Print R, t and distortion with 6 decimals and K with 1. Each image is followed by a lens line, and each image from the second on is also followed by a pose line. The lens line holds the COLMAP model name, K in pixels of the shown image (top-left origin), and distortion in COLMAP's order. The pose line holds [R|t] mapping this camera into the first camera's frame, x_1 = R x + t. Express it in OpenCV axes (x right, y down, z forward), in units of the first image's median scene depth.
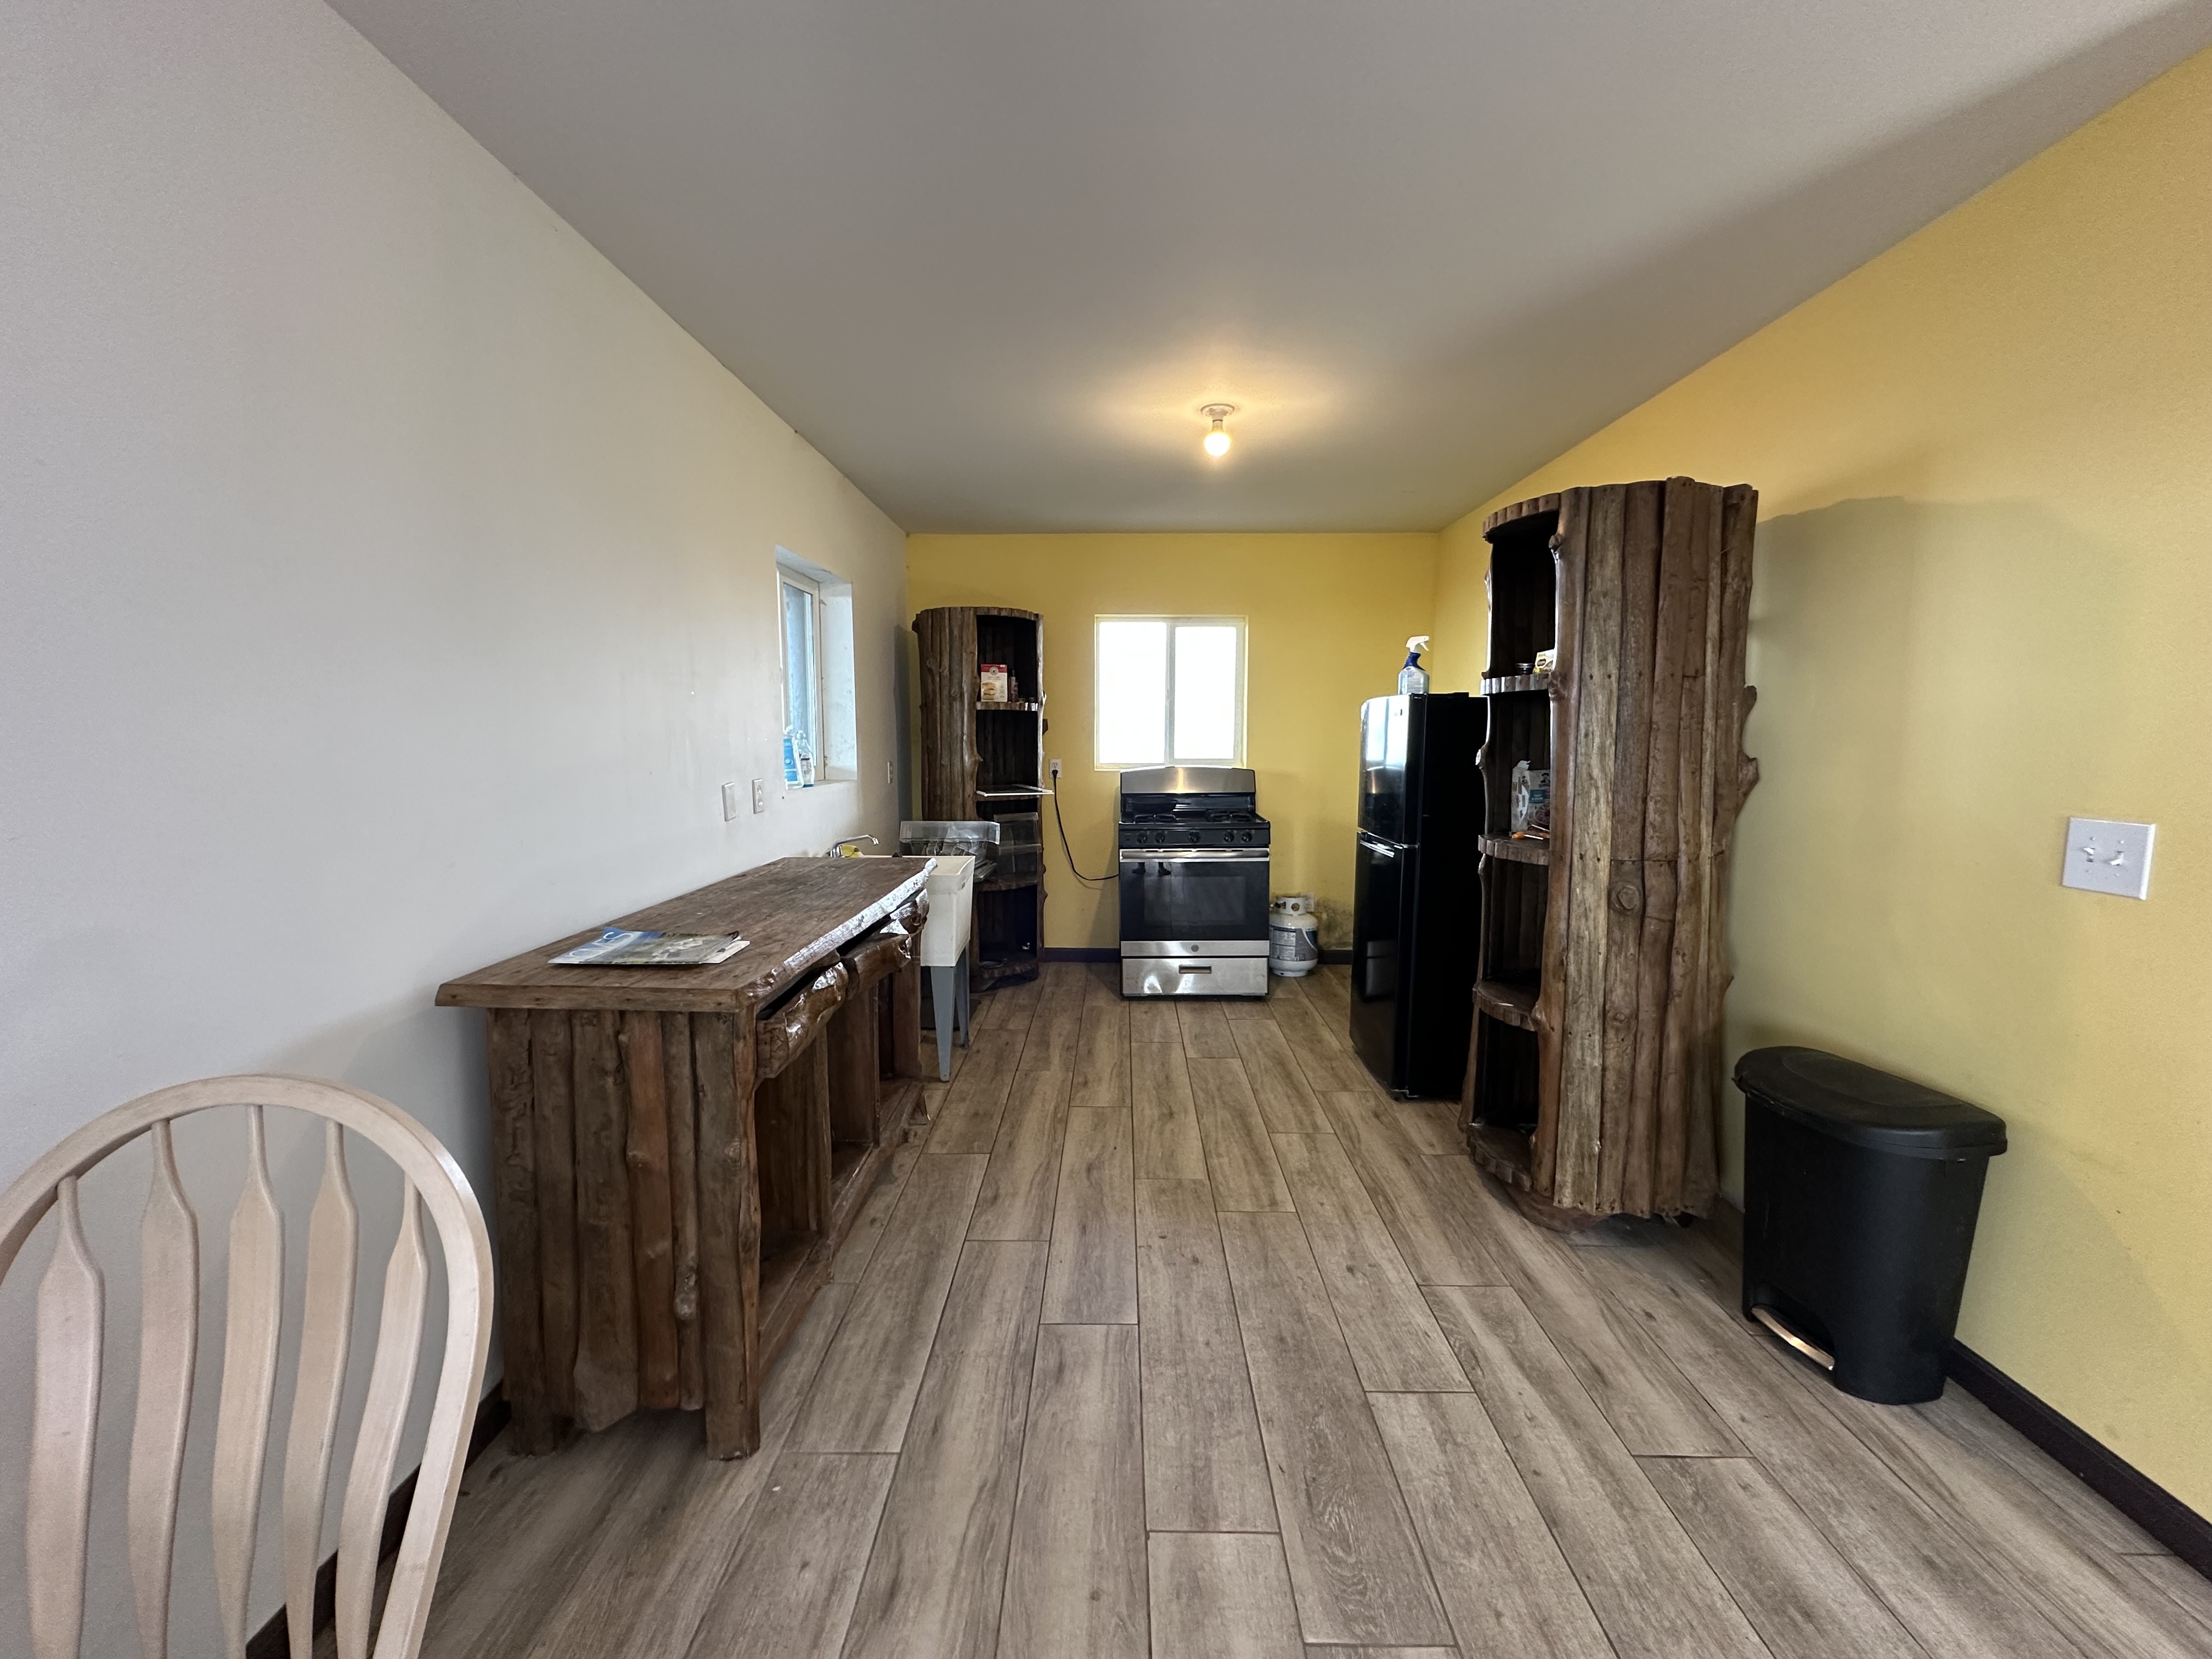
lens RADIAL K [[883.0, 0, 1104.9], [0, 883.0, 825.4], [0, 0, 1]] dist [-0.004647, 0.000465]
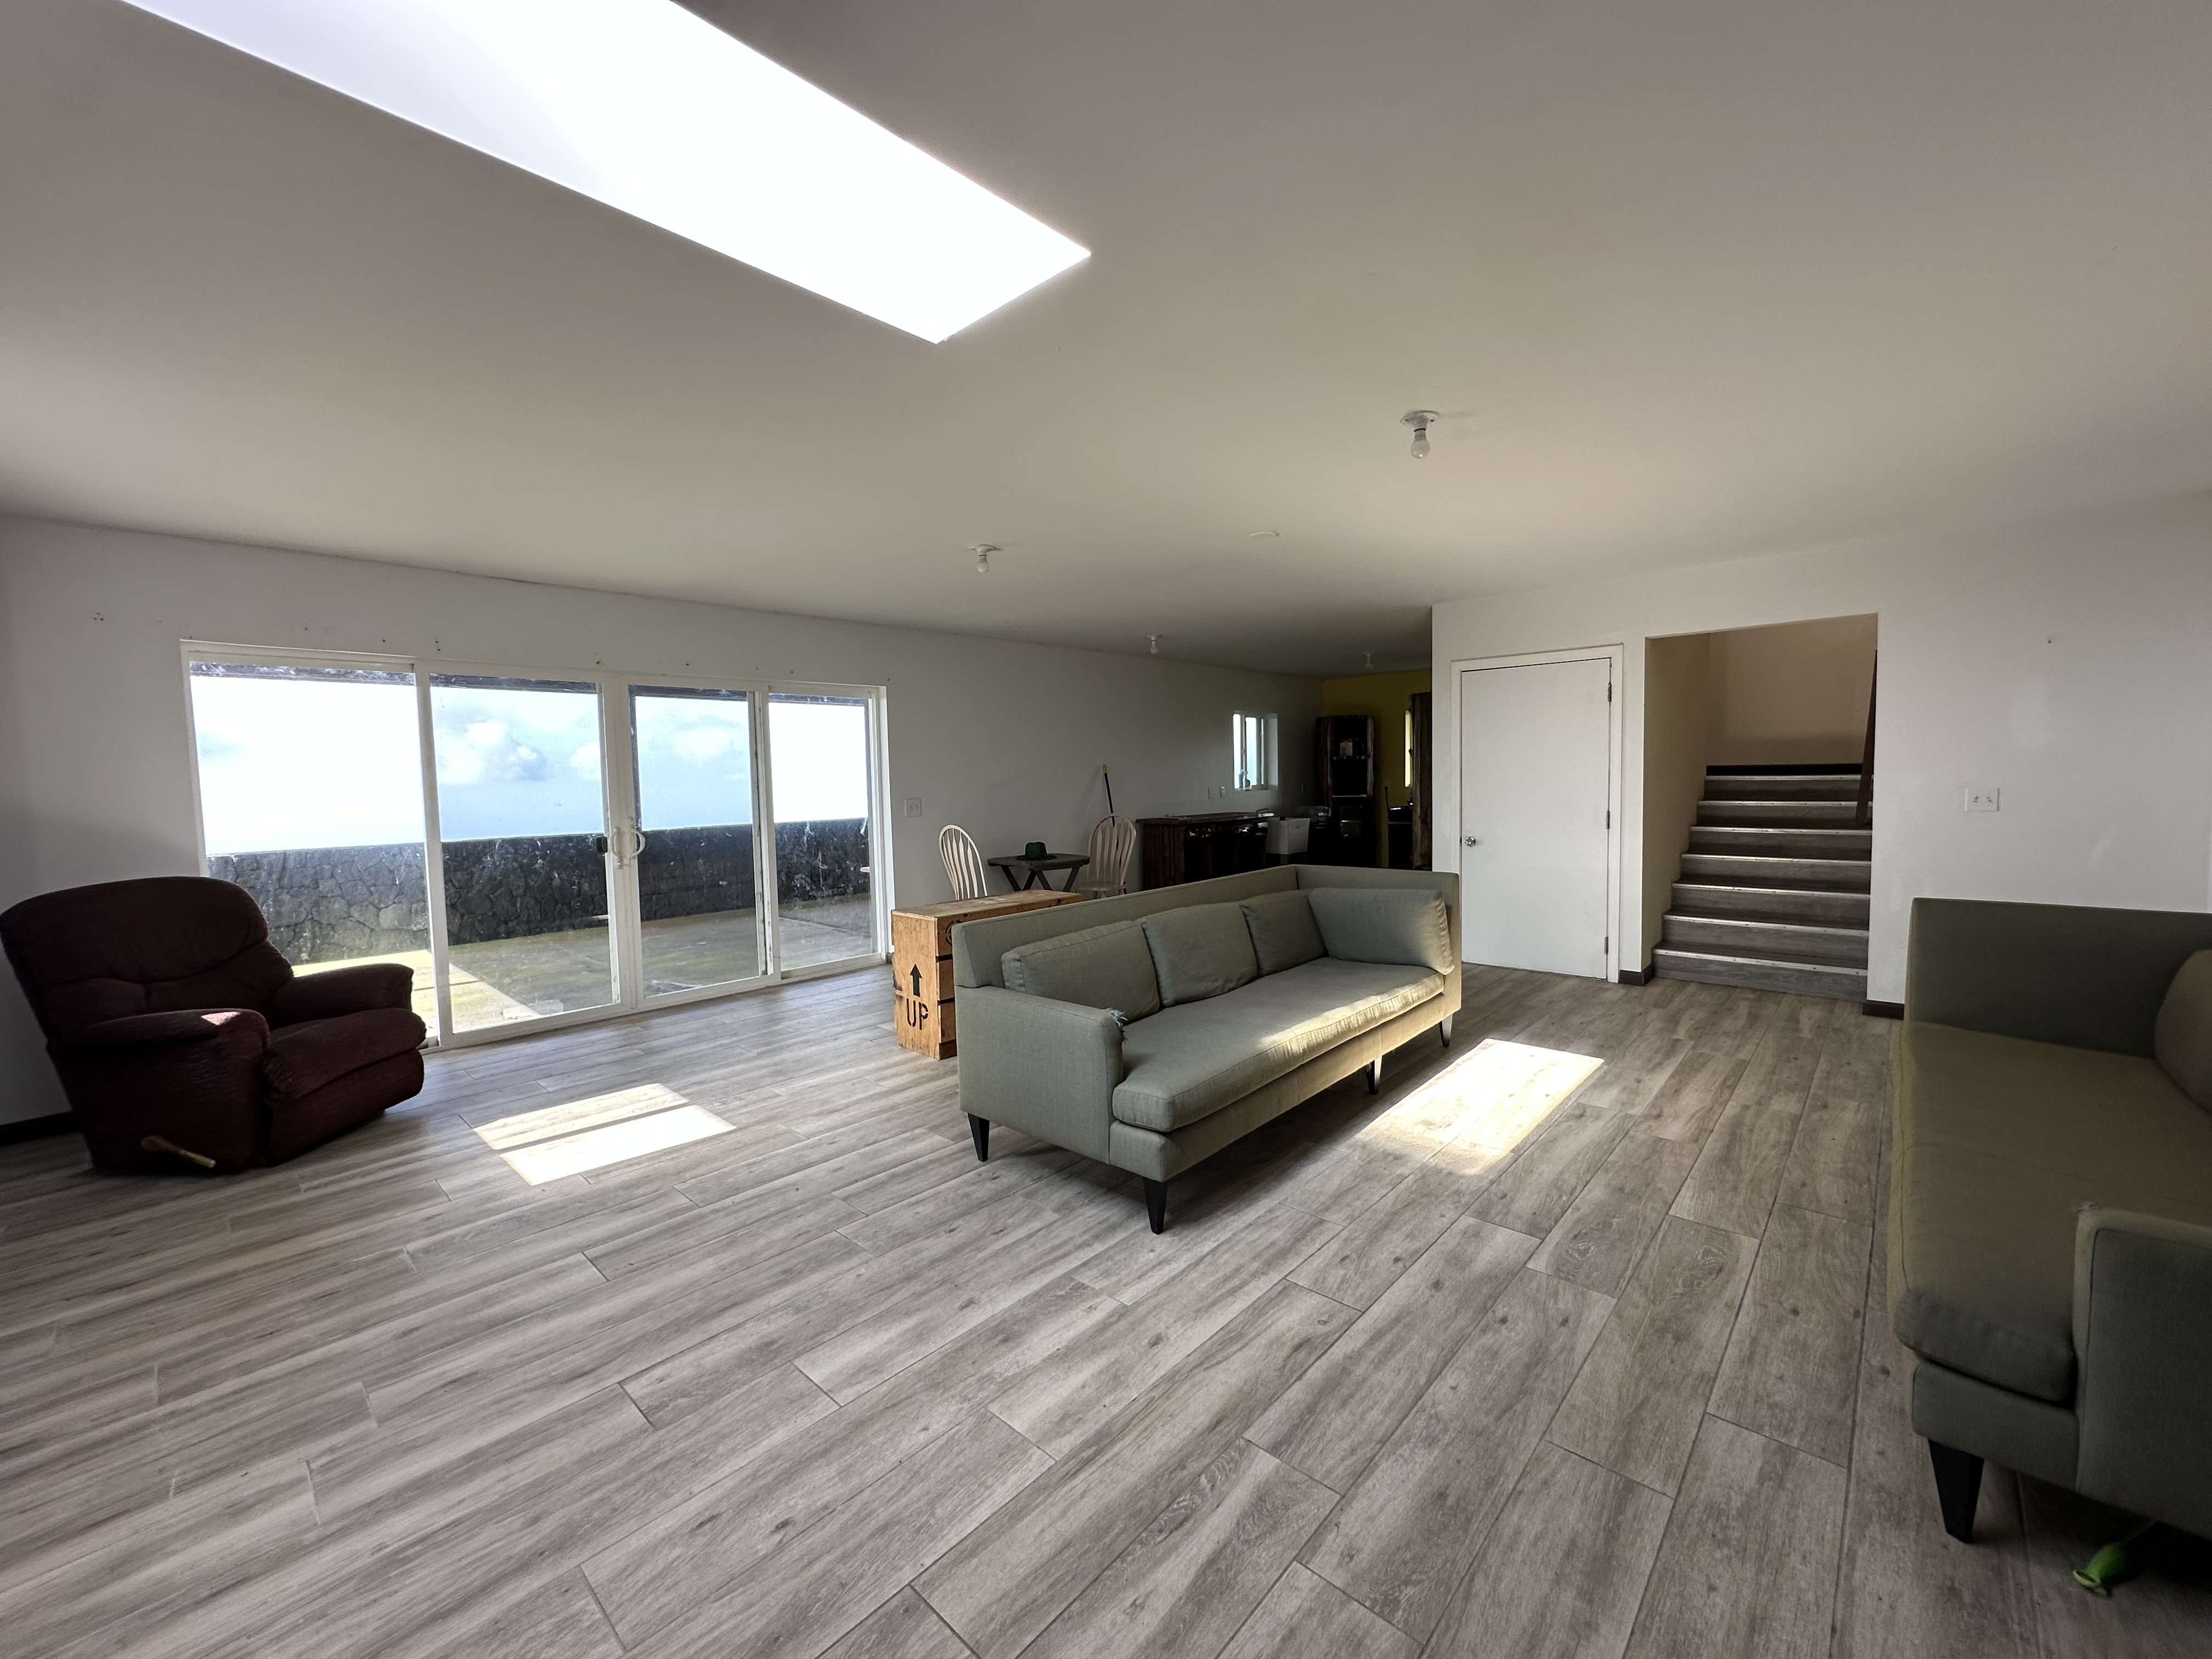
lens RADIAL K [[883.0, 0, 1104.9], [0, 883.0, 825.4], [0, 0, 1]] dist [-0.004647, 0.000465]
pose [[0.748267, 0.021956, -0.663034, 1.223916], [-0.047777, 0.998640, -0.020849, 0.151117], [0.661674, 0.047279, 0.748299, -1.440020]]
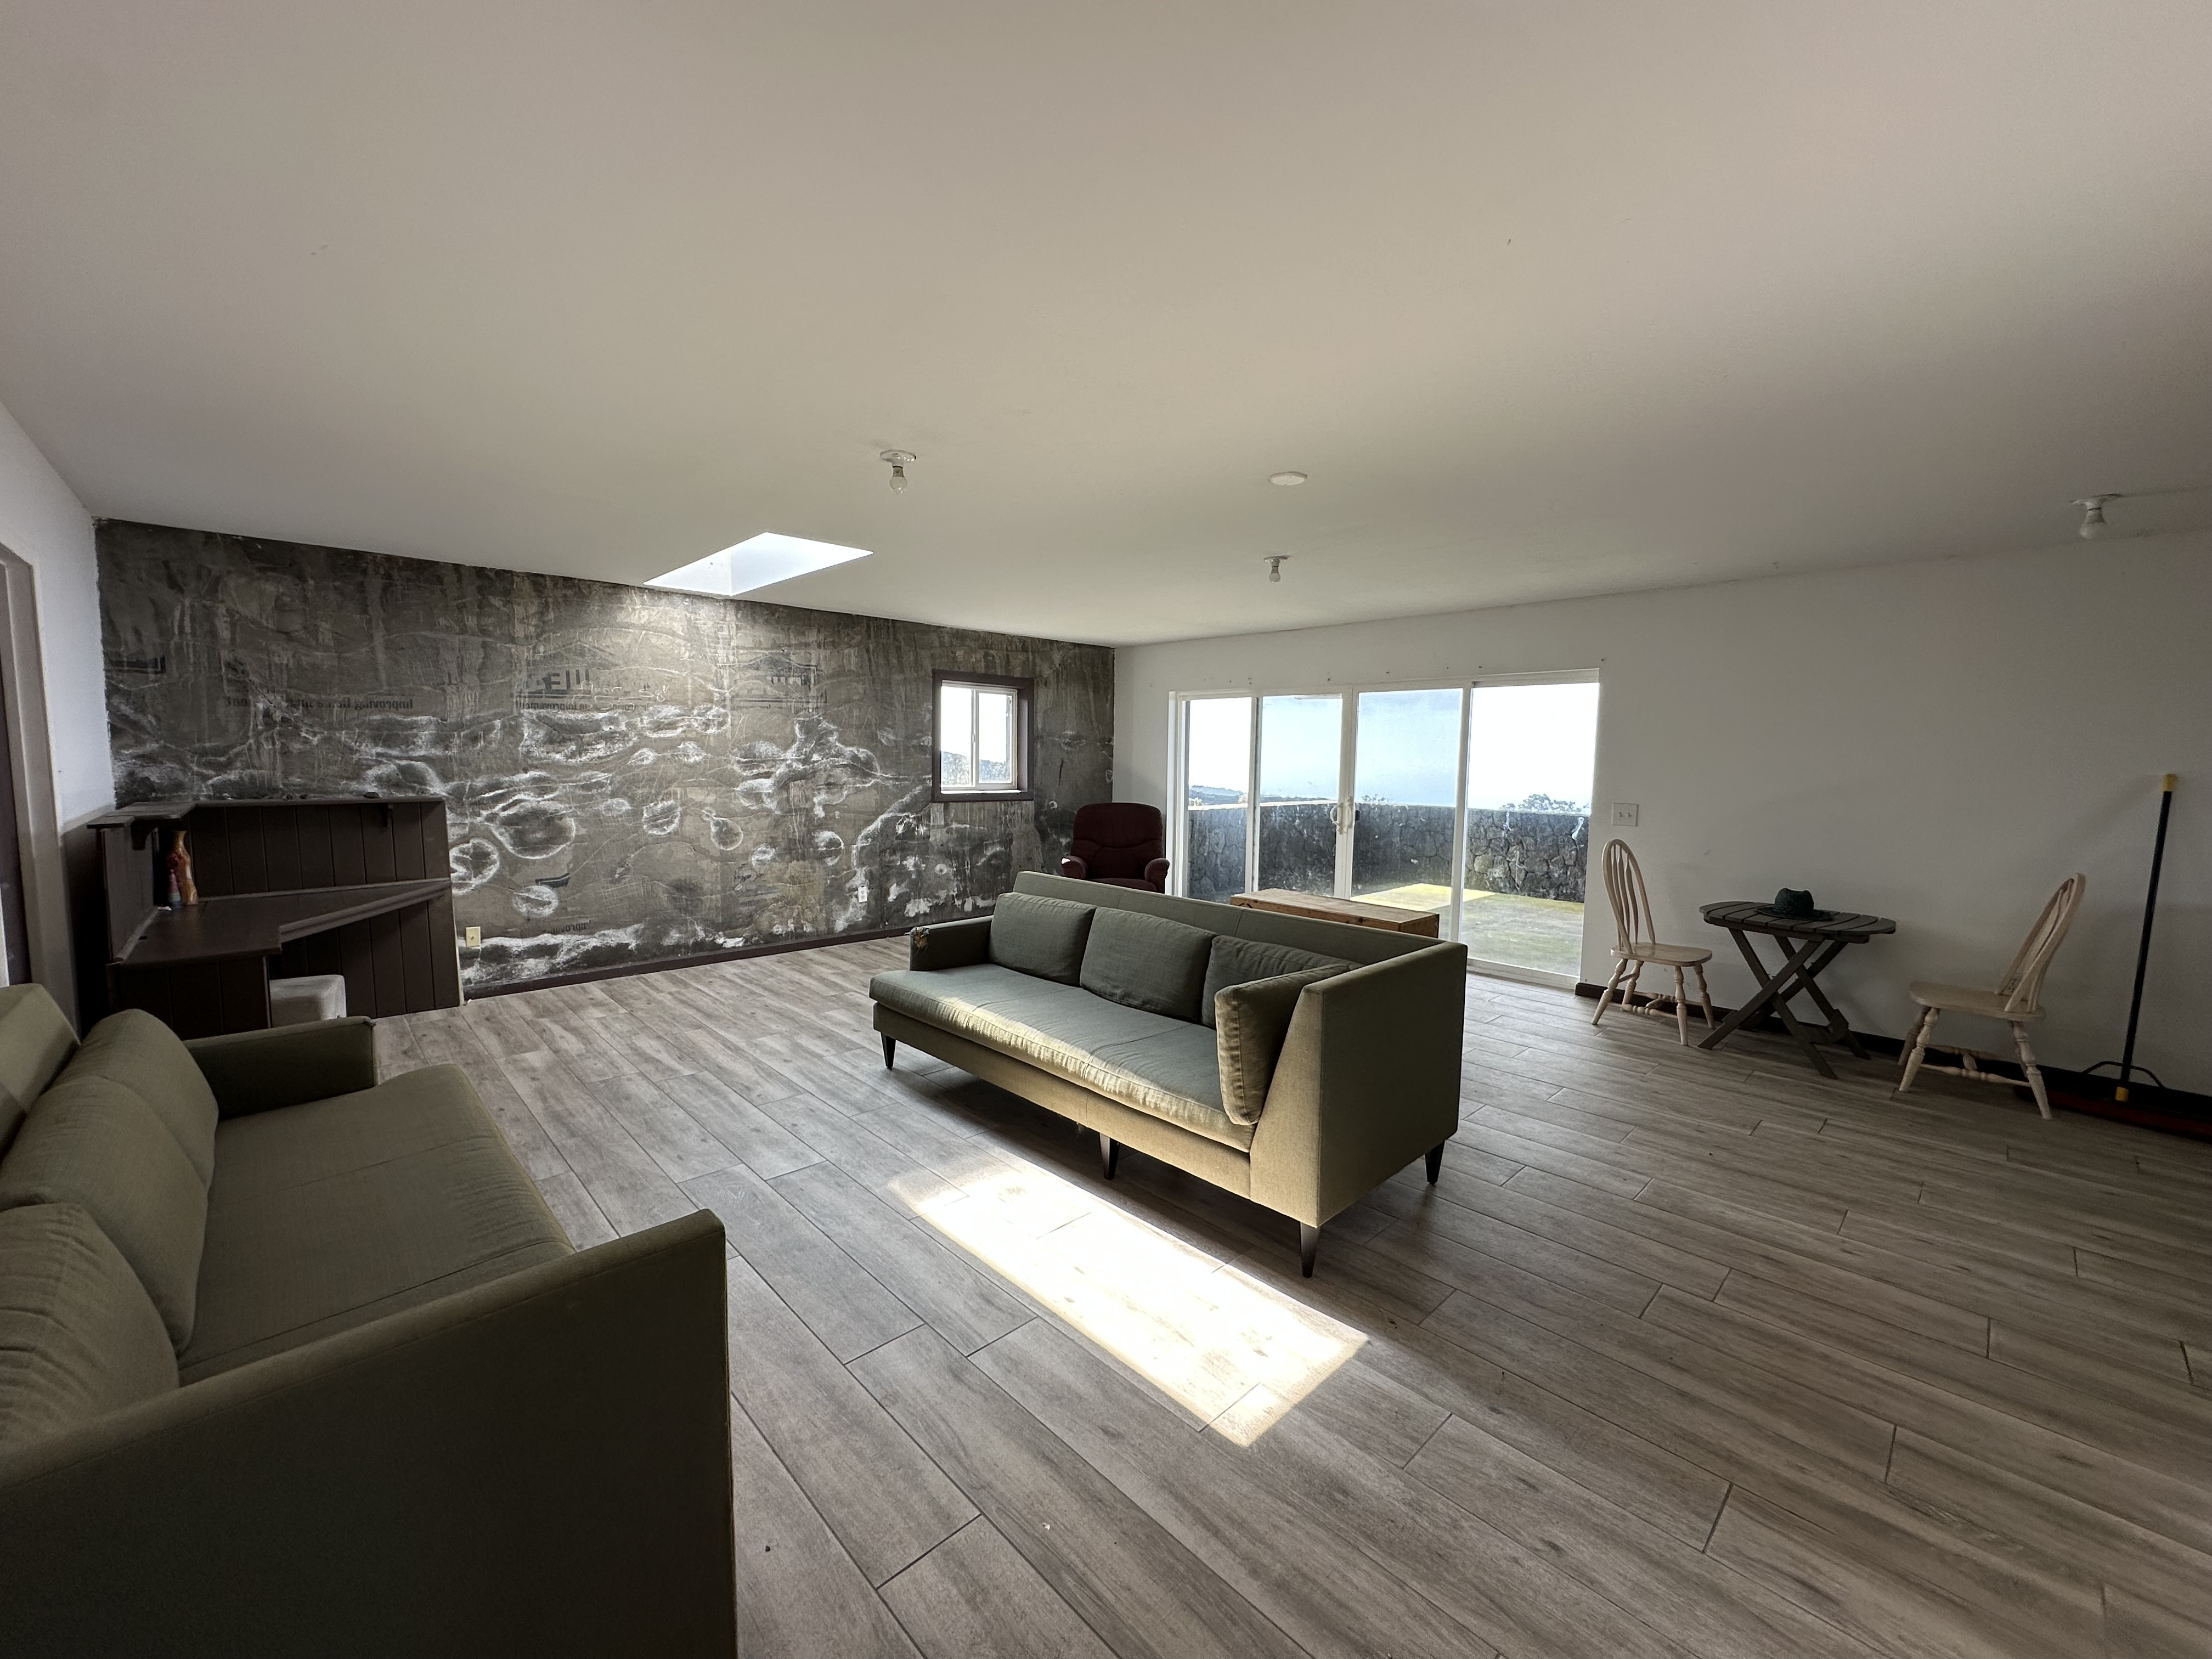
lens RADIAL K [[883.0, 0, 1104.9], [0, 883.0, 825.4], [0, 0, 1]] dist [-0.004647, 0.000465]
pose [[-0.711217, 0.049221, -0.701247, 1.377040], [-0.086670, 0.983795, 0.156955, -0.054198], [0.697609, 0.172406, -0.695426, 0.171535]]
